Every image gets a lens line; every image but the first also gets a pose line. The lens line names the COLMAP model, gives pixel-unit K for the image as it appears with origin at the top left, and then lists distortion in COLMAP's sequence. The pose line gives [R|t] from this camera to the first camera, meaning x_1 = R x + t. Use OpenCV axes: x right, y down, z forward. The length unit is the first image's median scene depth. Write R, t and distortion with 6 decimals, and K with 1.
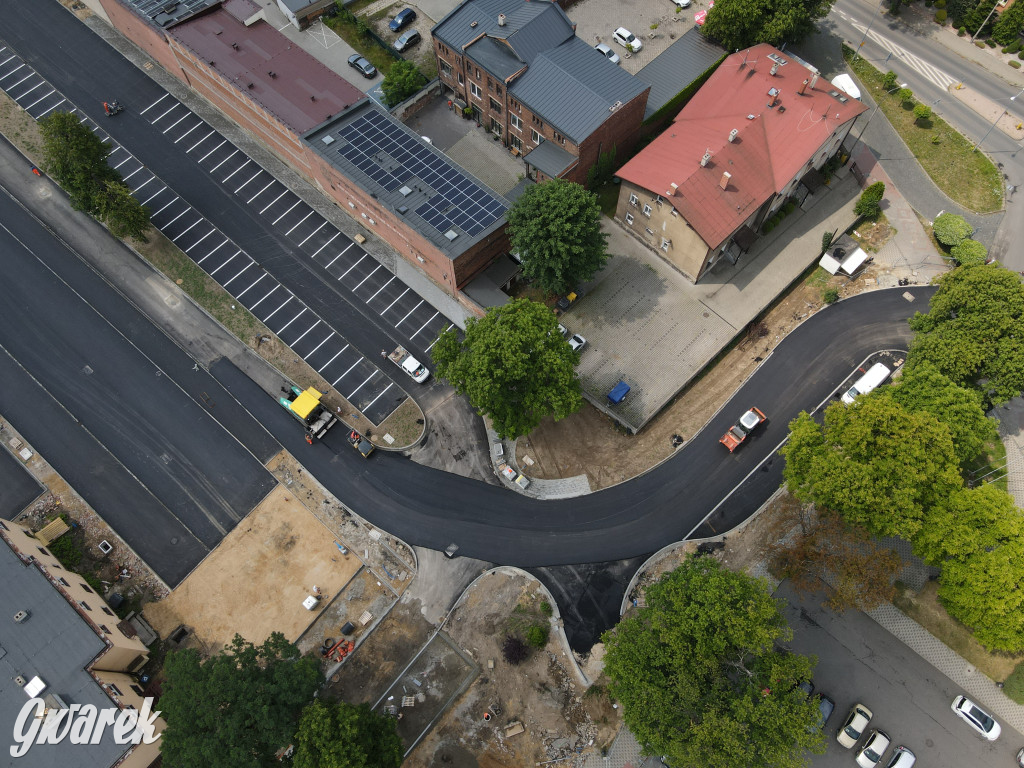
lens RADIAL K [[748.9, 0, 511.2], [0, 748.9, 380.6], [0, 0, 1]] dist [-0.000358, 0.031031]
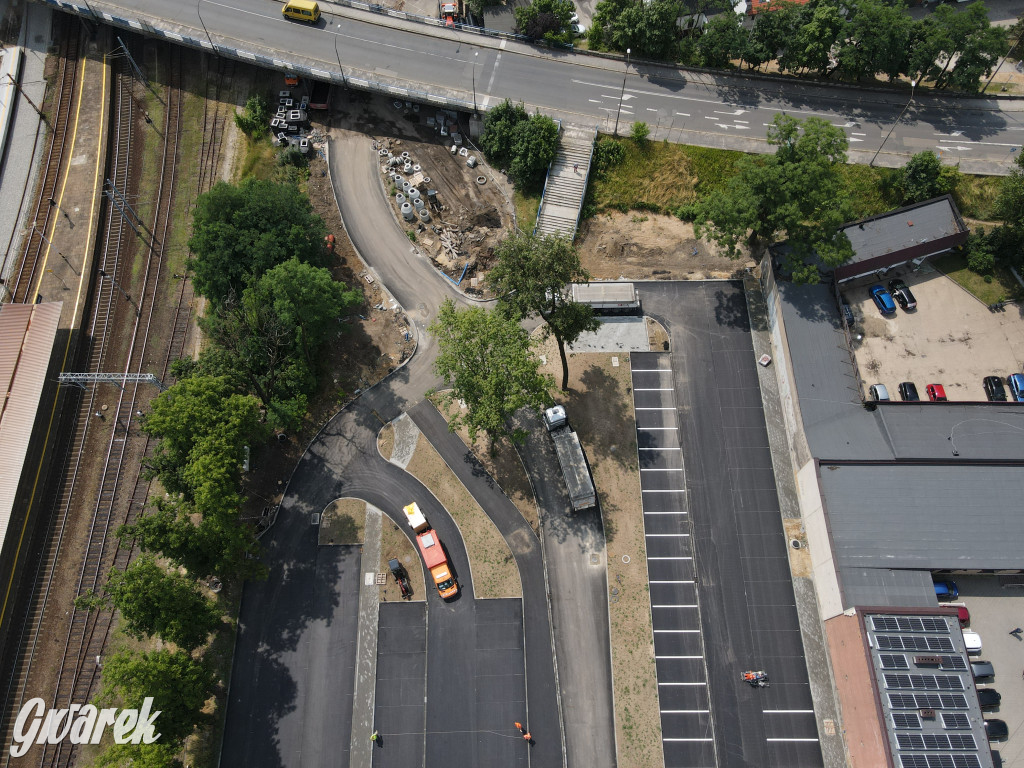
lens RADIAL K [[748.9, 0, 511.2], [0, 748.9, 380.6], [0, 0, 1]] dist [-0.000358, 0.031031]
pose [[0.672638, 0.667846, -0.318652, -0.867599], [-0.675723, 0.729877, 0.103337, -0.678276], [0.301590, 0.145812, 0.942222, 0.285797]]
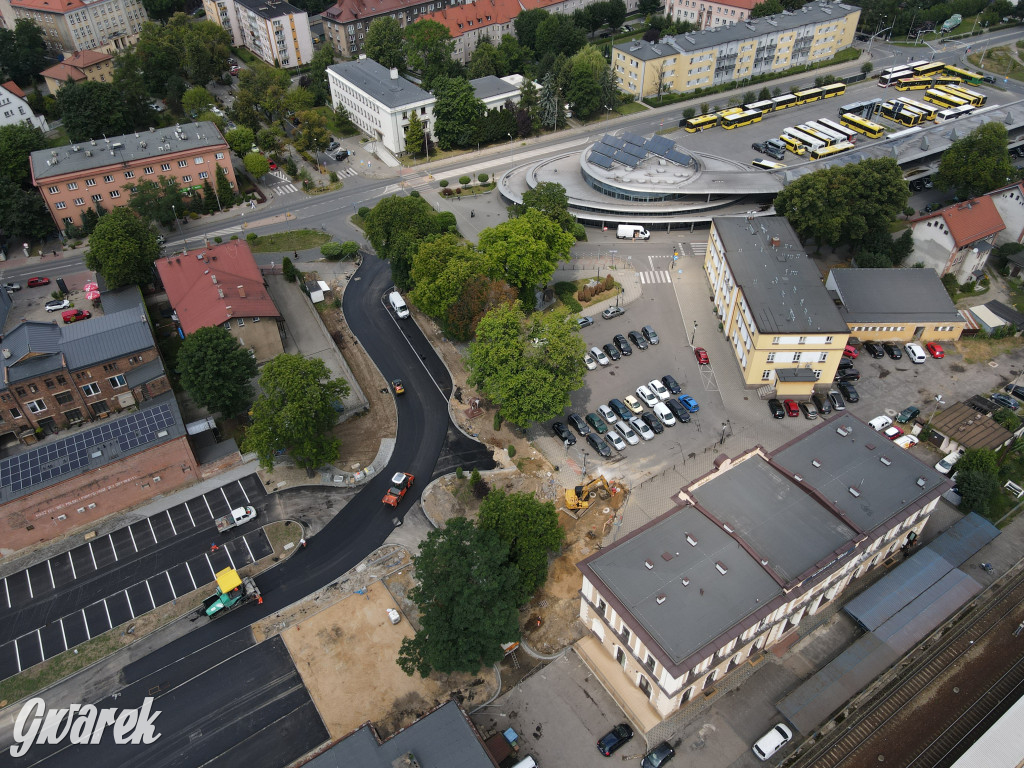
lens RADIAL K [[748.9, 0, 511.2], [0, 748.9, 380.6], [0, 0, 1]] dist [-0.000358, 0.031031]
pose [[0.264838, -0.623098, 0.735942, -0.789269], [0.885675, 0.459013, 0.069910, 0.188309], [-0.381368, 0.633290, 0.673426, -0.101987]]
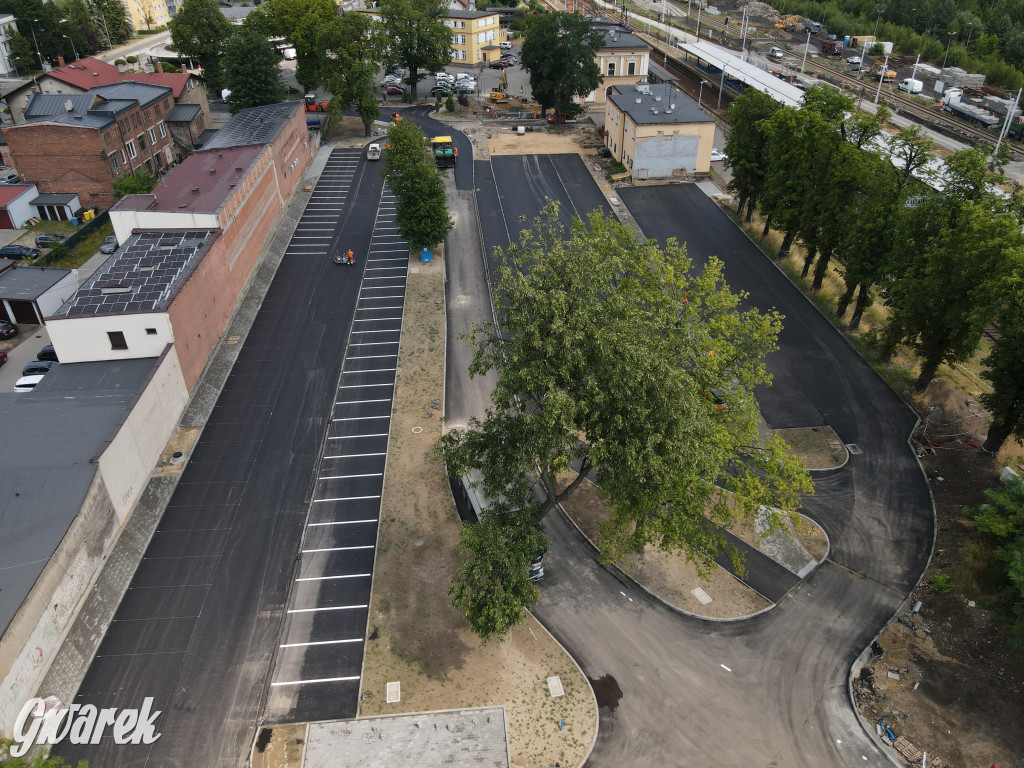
lens RADIAL K [[747.2, 0, 511.9], [0, 747.2, 381.1], [0, 0, 1]] dist [0.015257, 0.004758]
pose [[-0.718565, -0.359922, 0.595080, -1.408667], [0.642464, -0.015924, 0.766150, -1.010573], [-0.266278, 0.932847, 0.242679, 1.037756]]
